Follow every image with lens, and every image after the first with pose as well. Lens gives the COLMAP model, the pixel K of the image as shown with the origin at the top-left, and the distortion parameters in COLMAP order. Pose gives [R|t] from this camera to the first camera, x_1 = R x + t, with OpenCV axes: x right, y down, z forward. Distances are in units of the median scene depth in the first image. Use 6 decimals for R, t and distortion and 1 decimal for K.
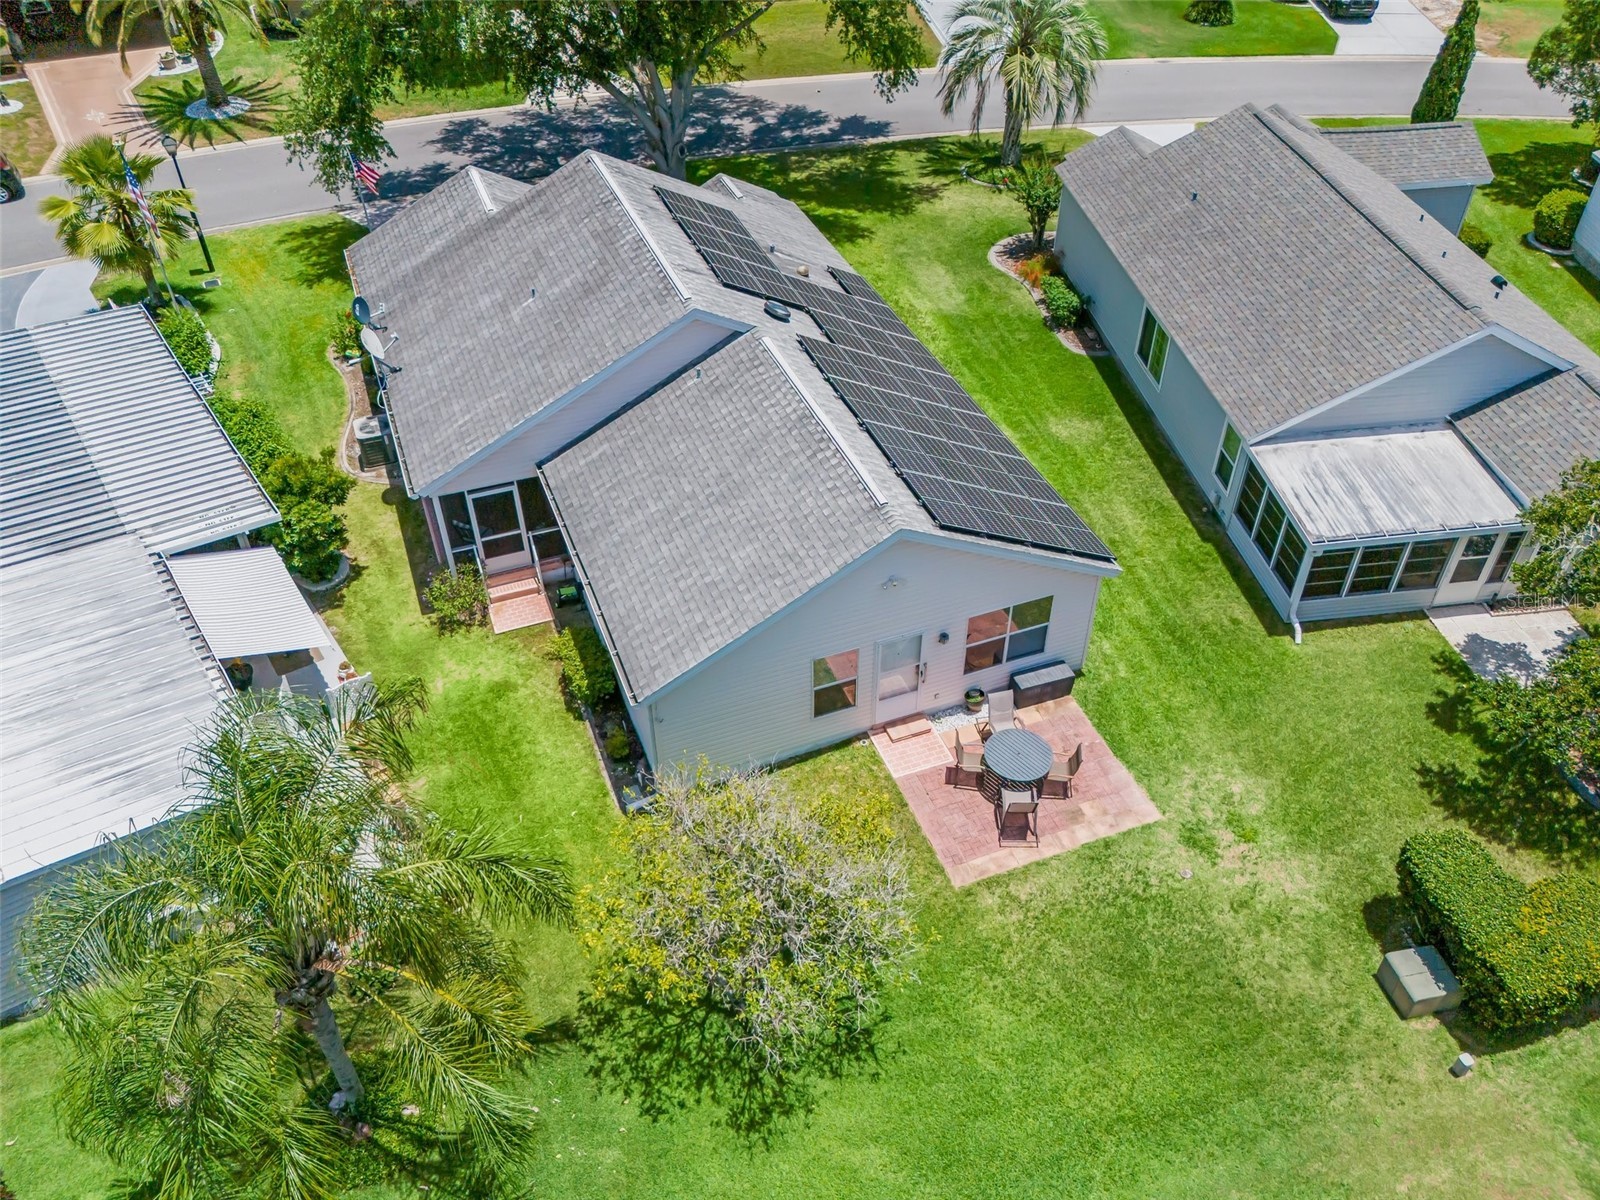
lens RADIAL K [[1174.0, 0, 862.6], [0, 1174.0, 602.7], [0, 0, 1]] dist [0.029704, -0.004333]
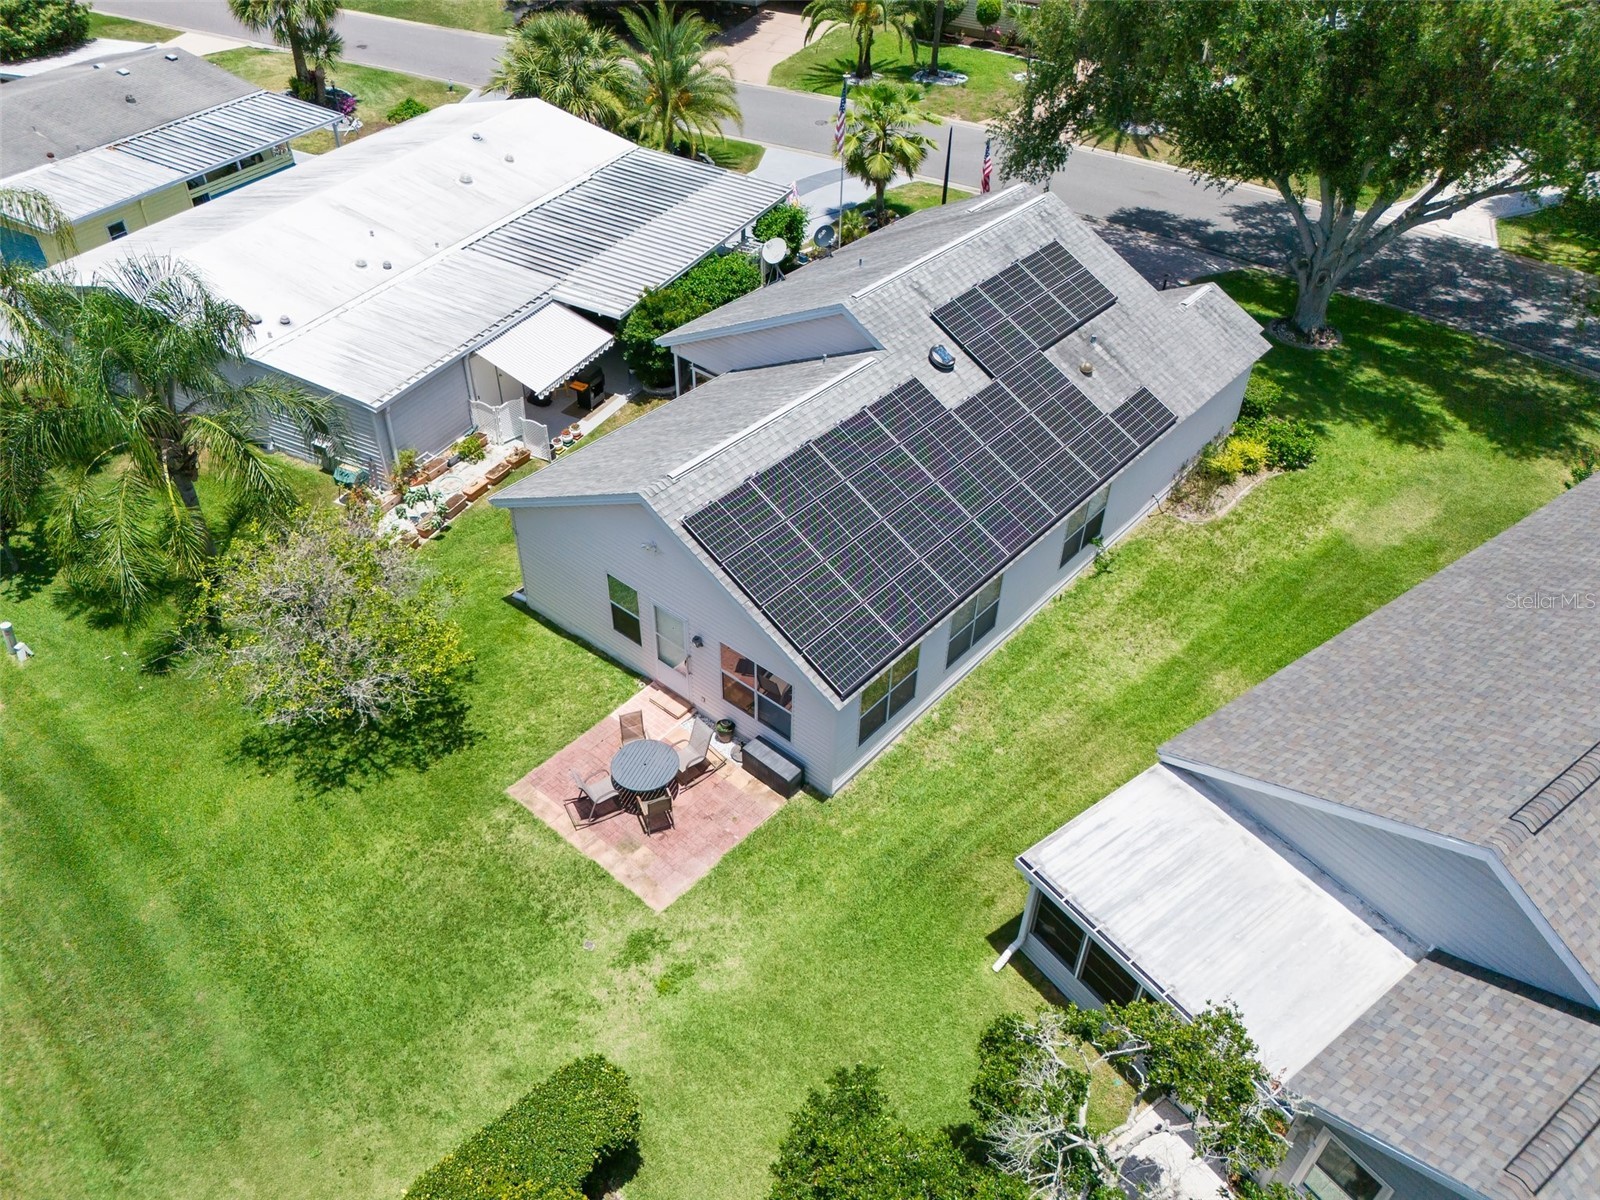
lens RADIAL K [[1174.0, 0, 862.6], [0, 1174.0, 602.7], [0, 0, 1]] dist [0.029704, -0.004333]
pose [[0.475822, 0.559444, -0.678687, 0.737761], [-0.605382, 0.768085, 0.208706, -0.268942], [0.638049, 0.311558, 0.704149, 0.319739]]
